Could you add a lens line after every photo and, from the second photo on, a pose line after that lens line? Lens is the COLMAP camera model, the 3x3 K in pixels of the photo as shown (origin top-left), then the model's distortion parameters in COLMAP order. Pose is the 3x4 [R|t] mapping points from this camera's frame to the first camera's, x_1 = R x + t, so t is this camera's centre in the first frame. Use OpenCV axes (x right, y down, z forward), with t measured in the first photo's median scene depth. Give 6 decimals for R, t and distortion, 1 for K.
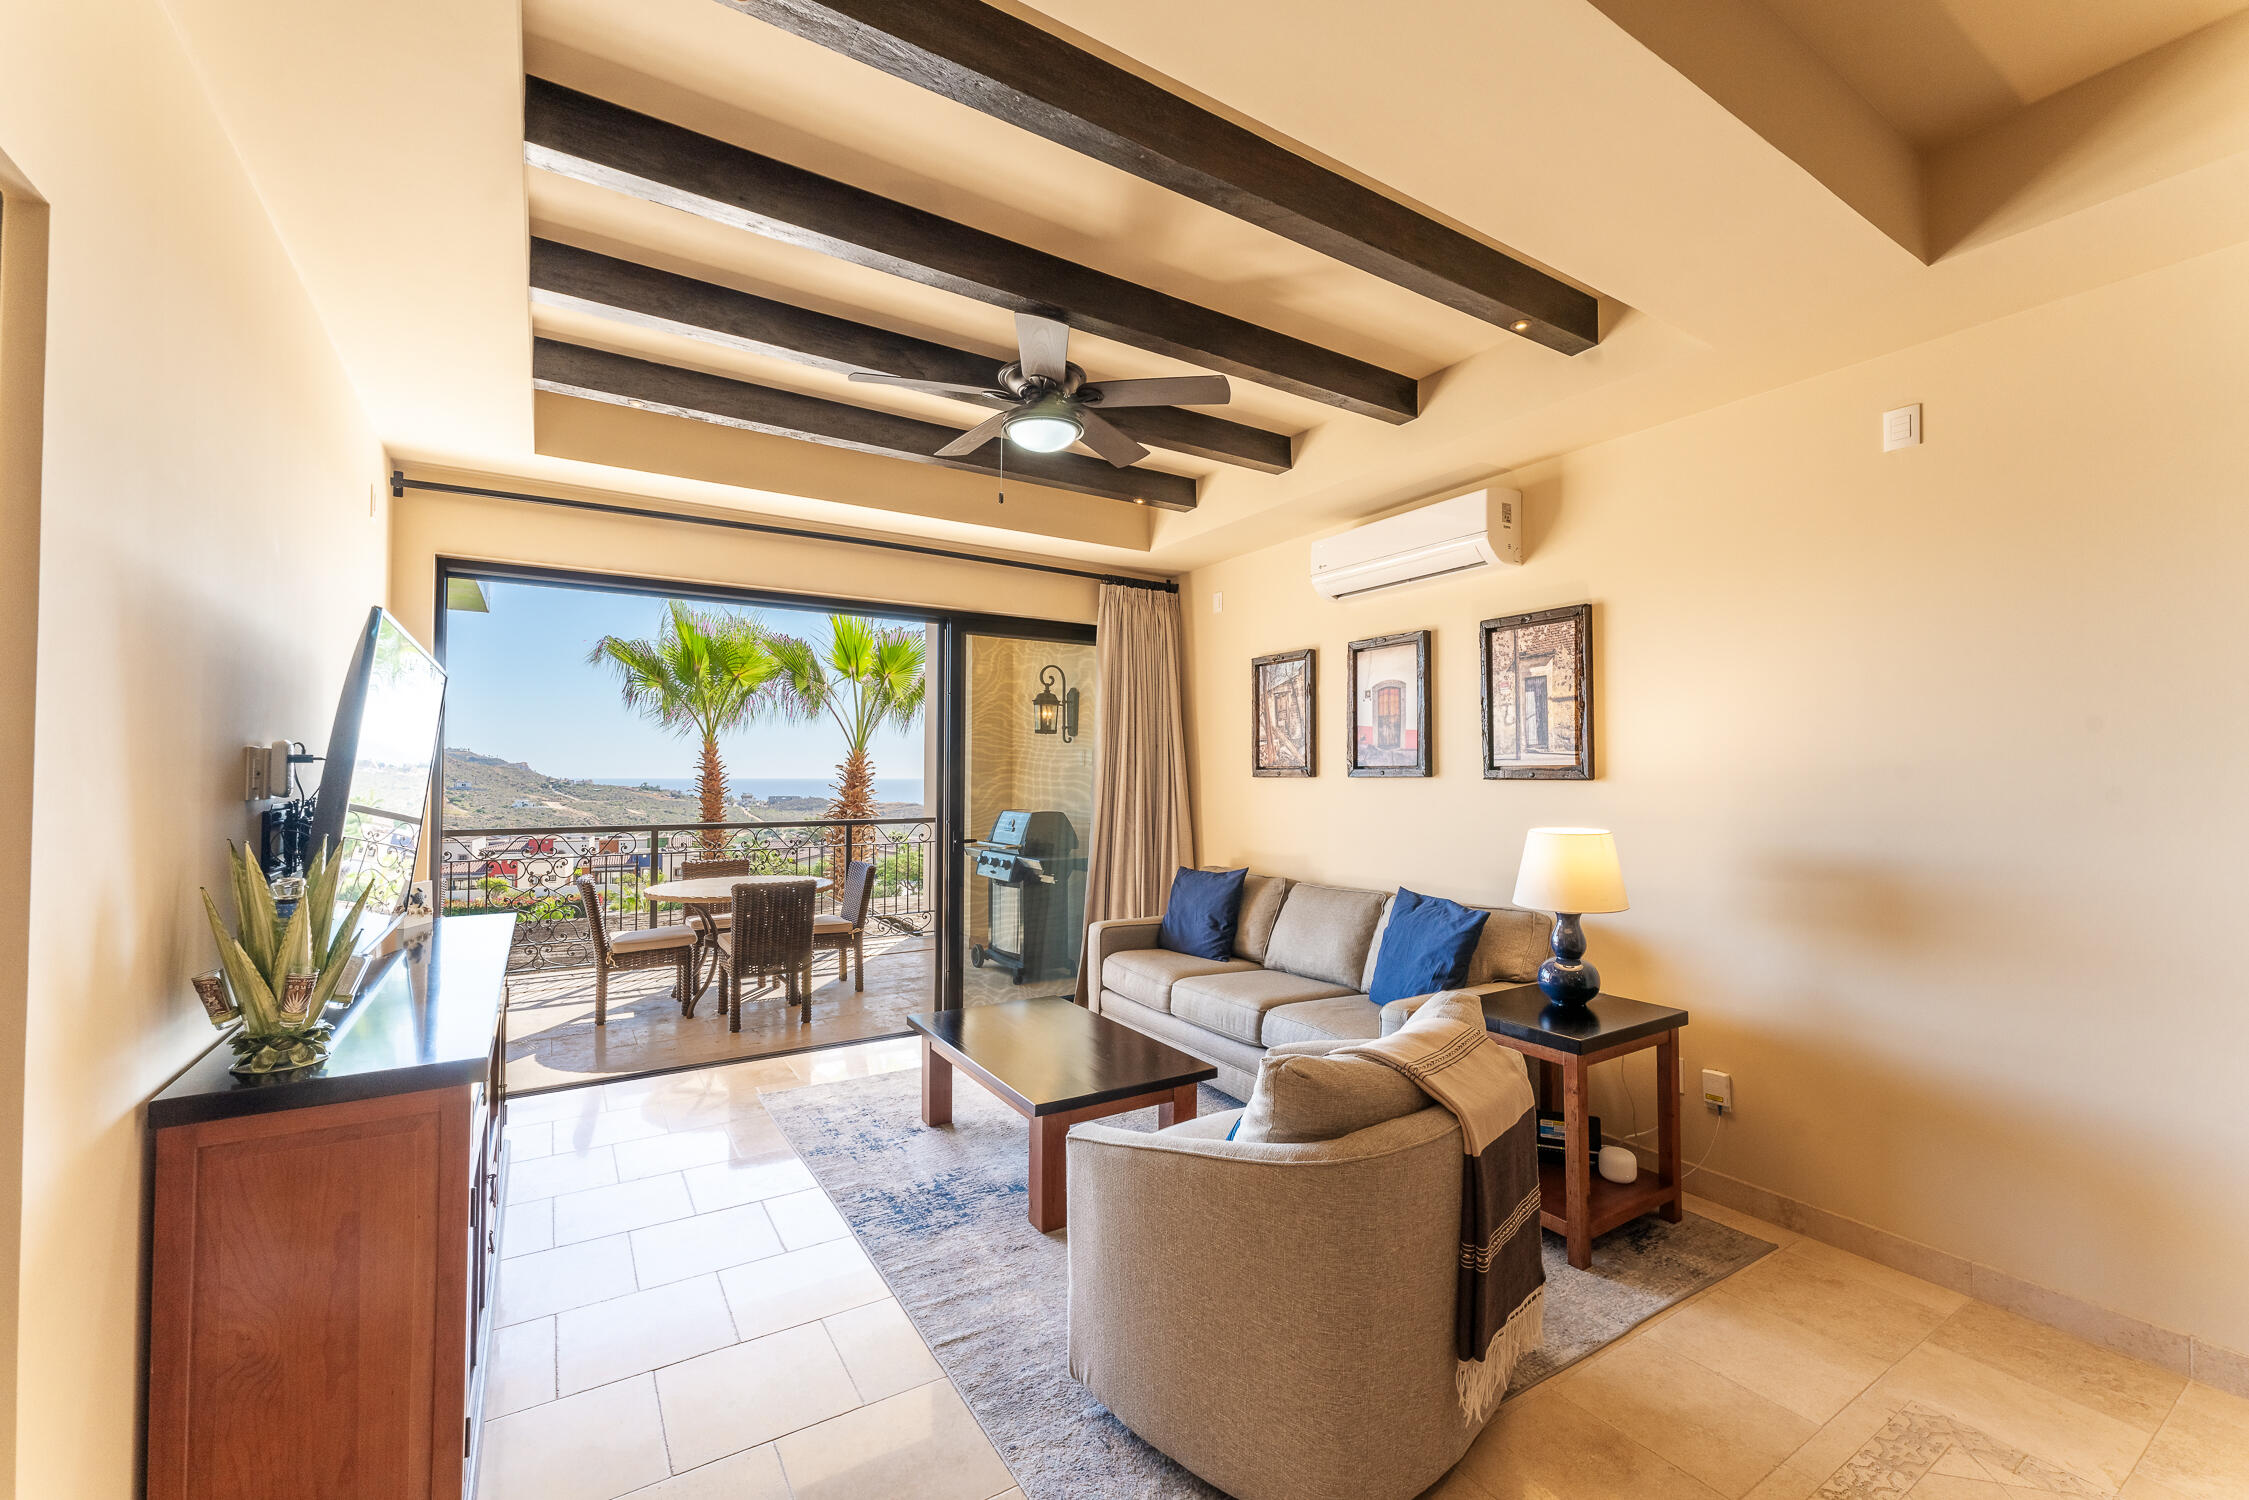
lens RADIAL K [[899.6, 0, 1128.7], [0, 899.6, 749.5], [0, 0, 1]] dist [-0.002672, 0.000449]
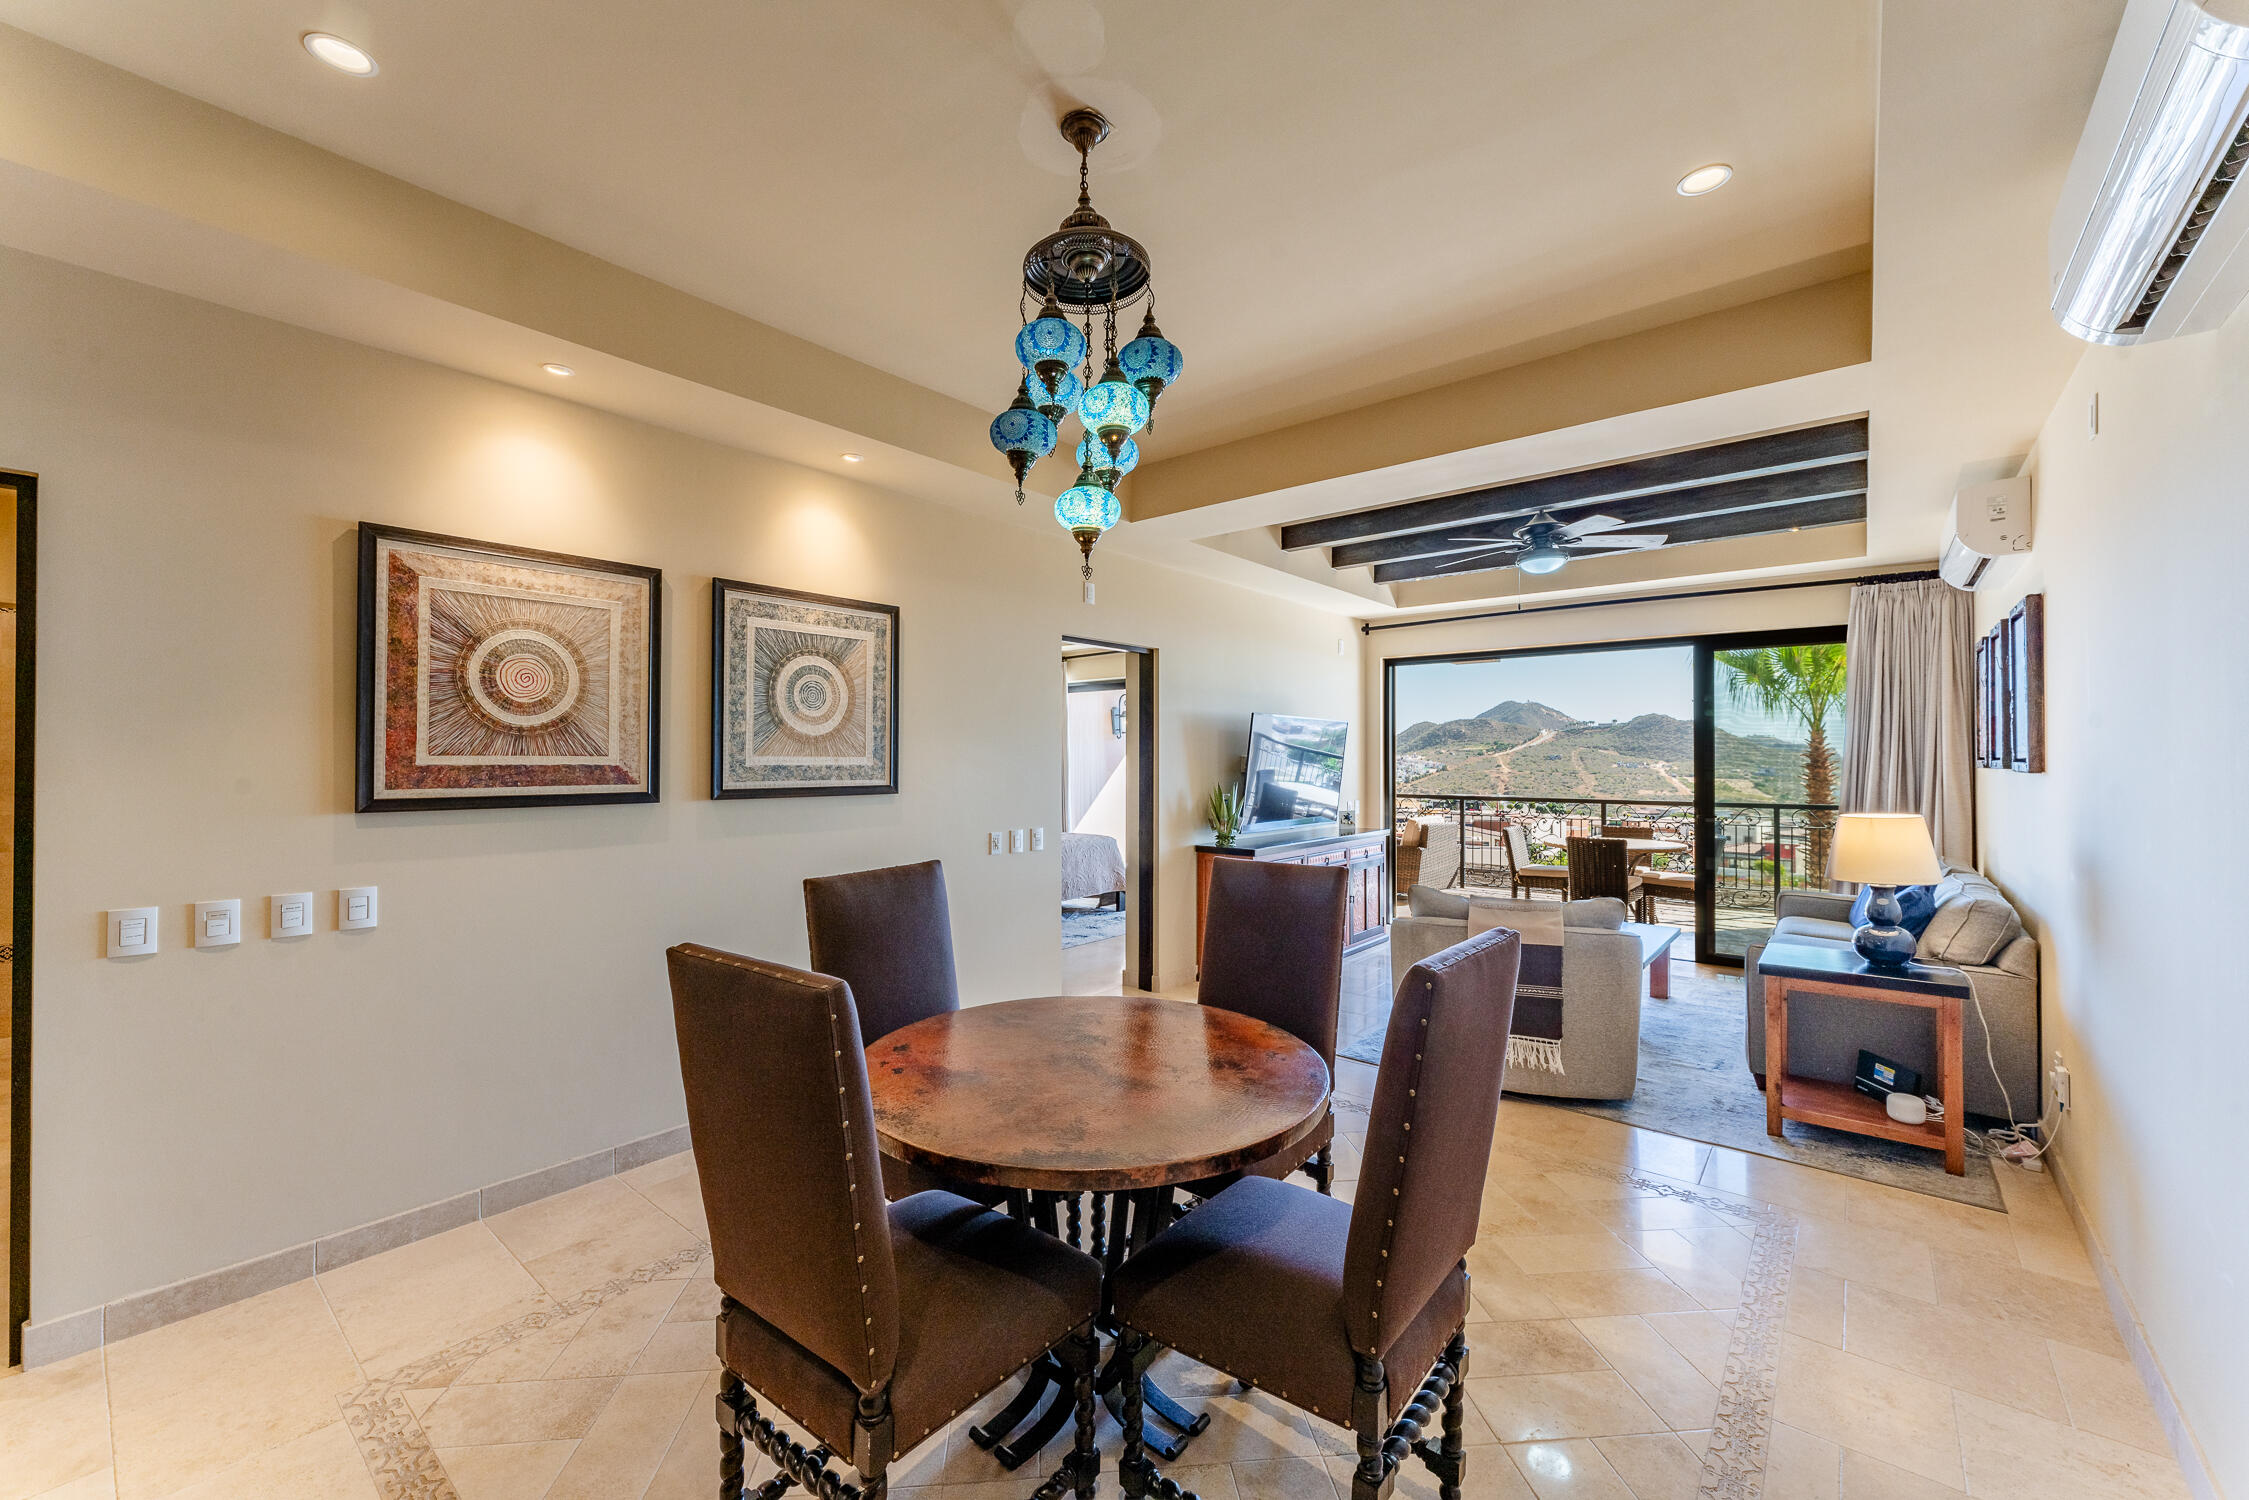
lens RADIAL K [[899.6, 0, 1136.5], [0, 899.6, 748.4], [0, 0, 1]] dist [-0.002672, 0.000449]
pose [[0.309822, -0.012440, -0.950713, 0.736687], [0.025934, 0.999653, -0.004629, -0.009185], [0.950441, -0.023222, 0.310037, -0.148623]]
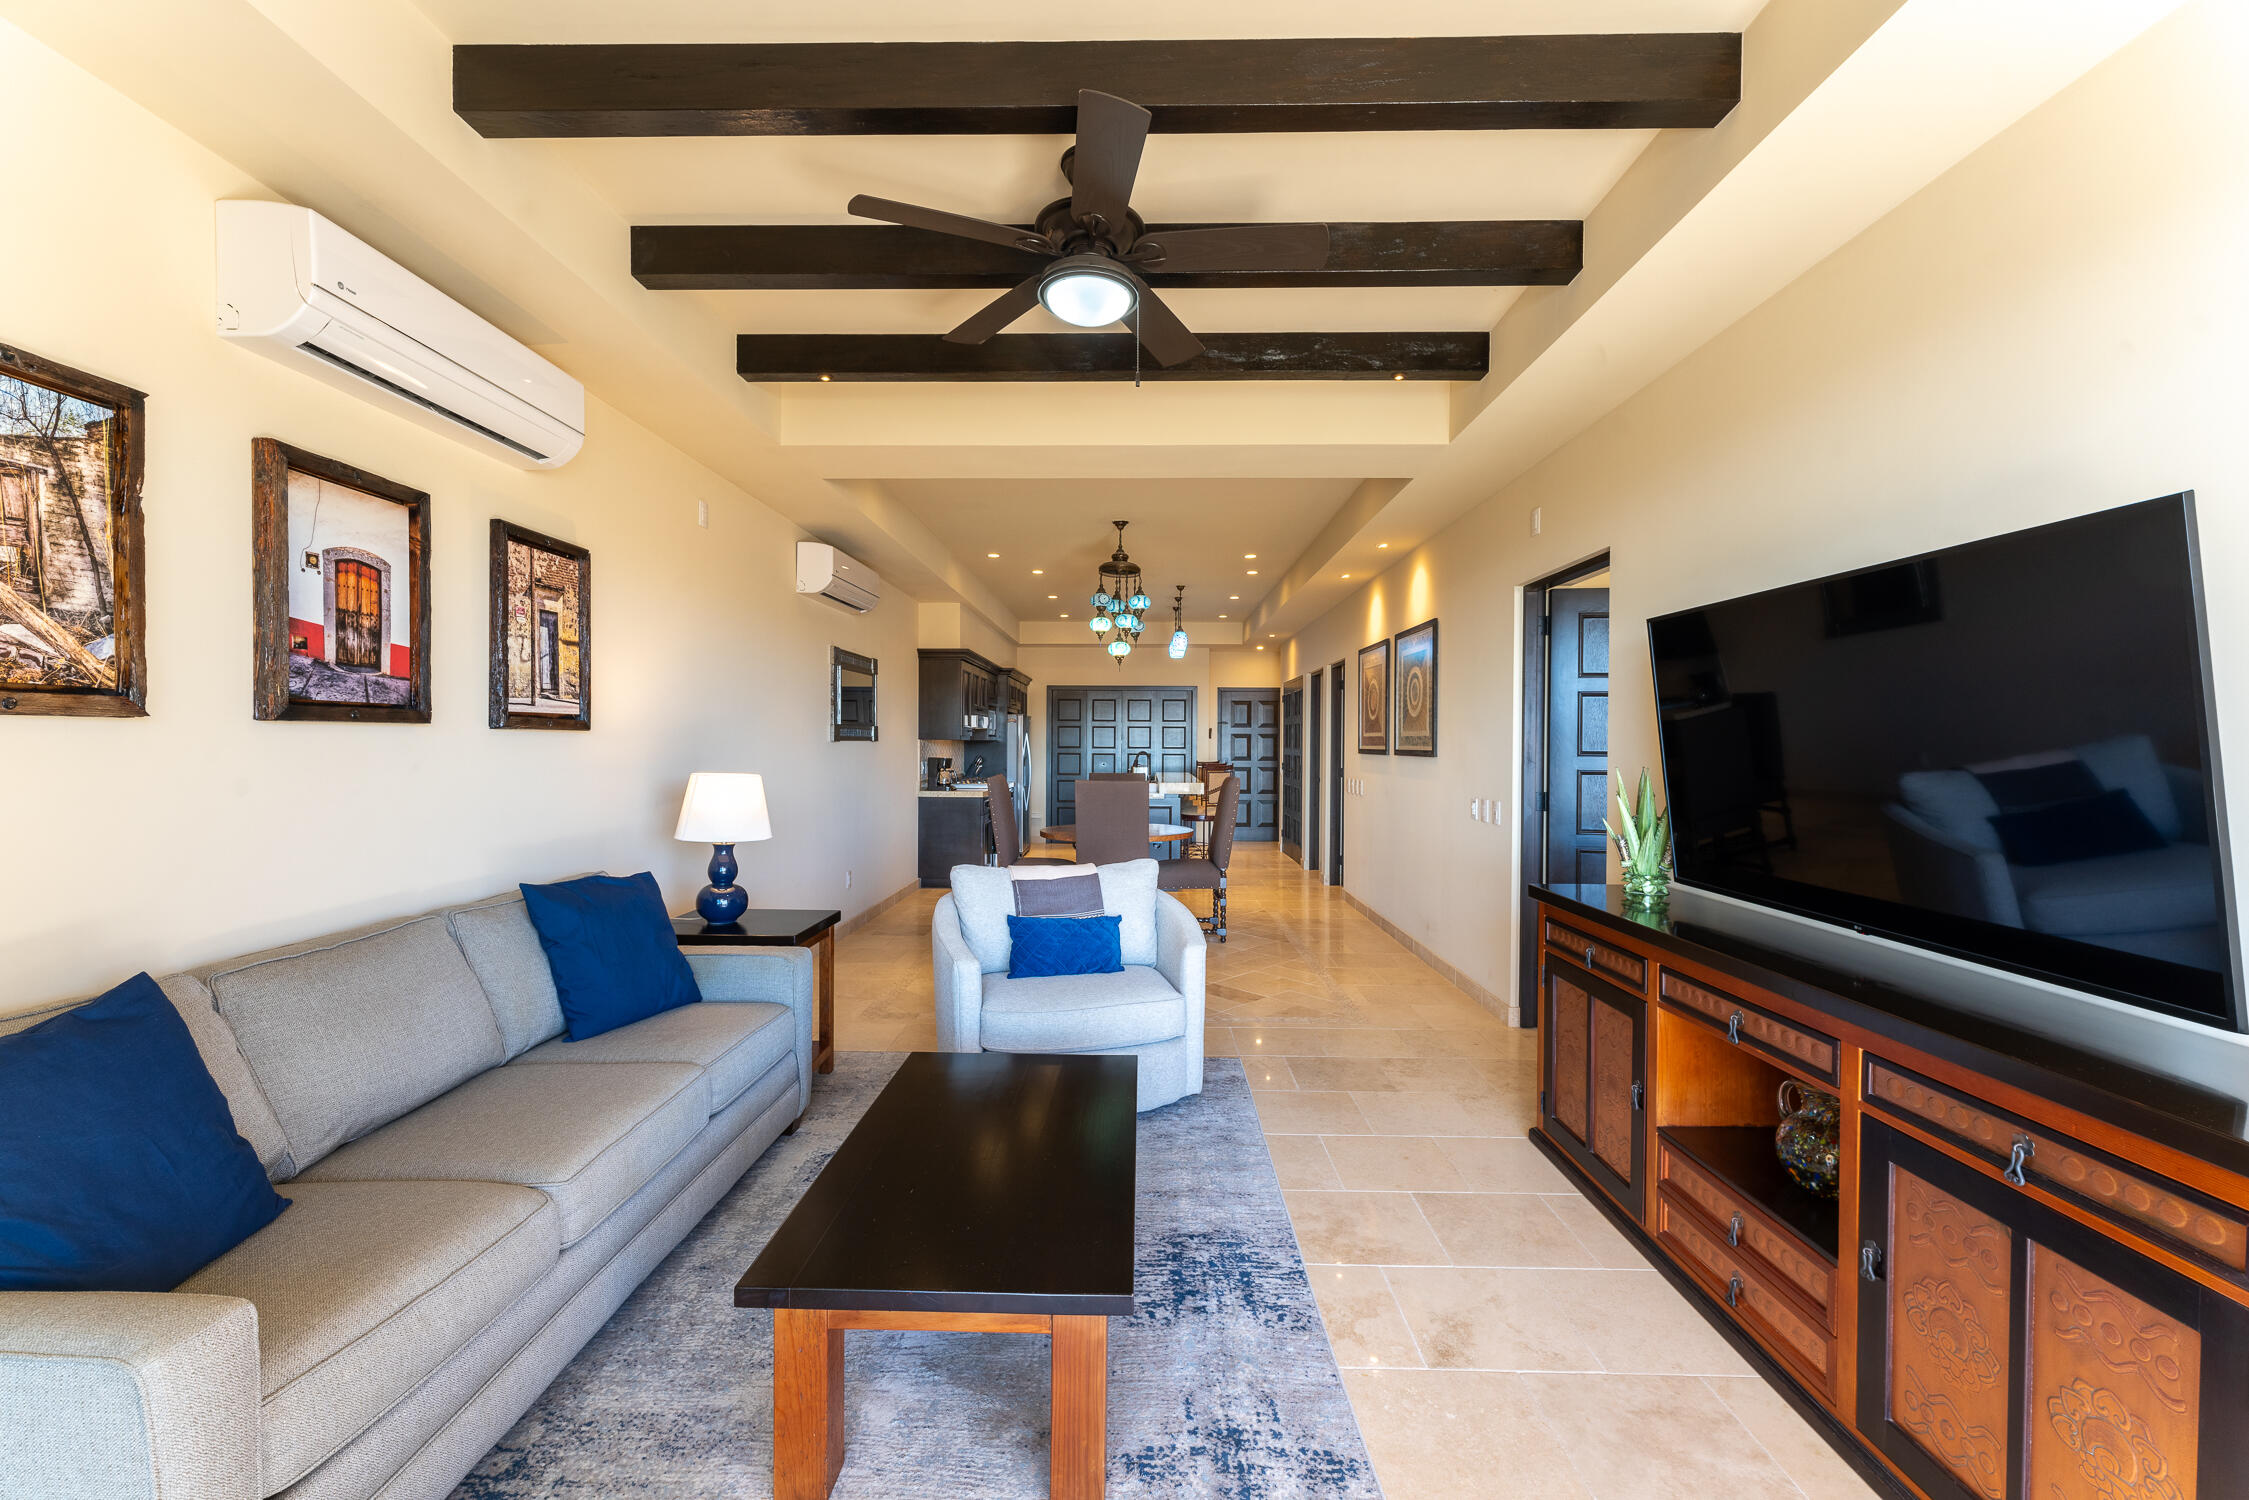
lens RADIAL K [[899.6, 0, 1114.7], [0, 899.6, 753.6], [0, 0, 1]] dist [-0.002672, 0.000449]
pose [[-0.824215, -0.009308, 0.566200, -0.331390], [-0.018687, 0.999767, -0.010767, 0.037704], [-0.565968, -0.019455, -0.824198, 0.947523]]
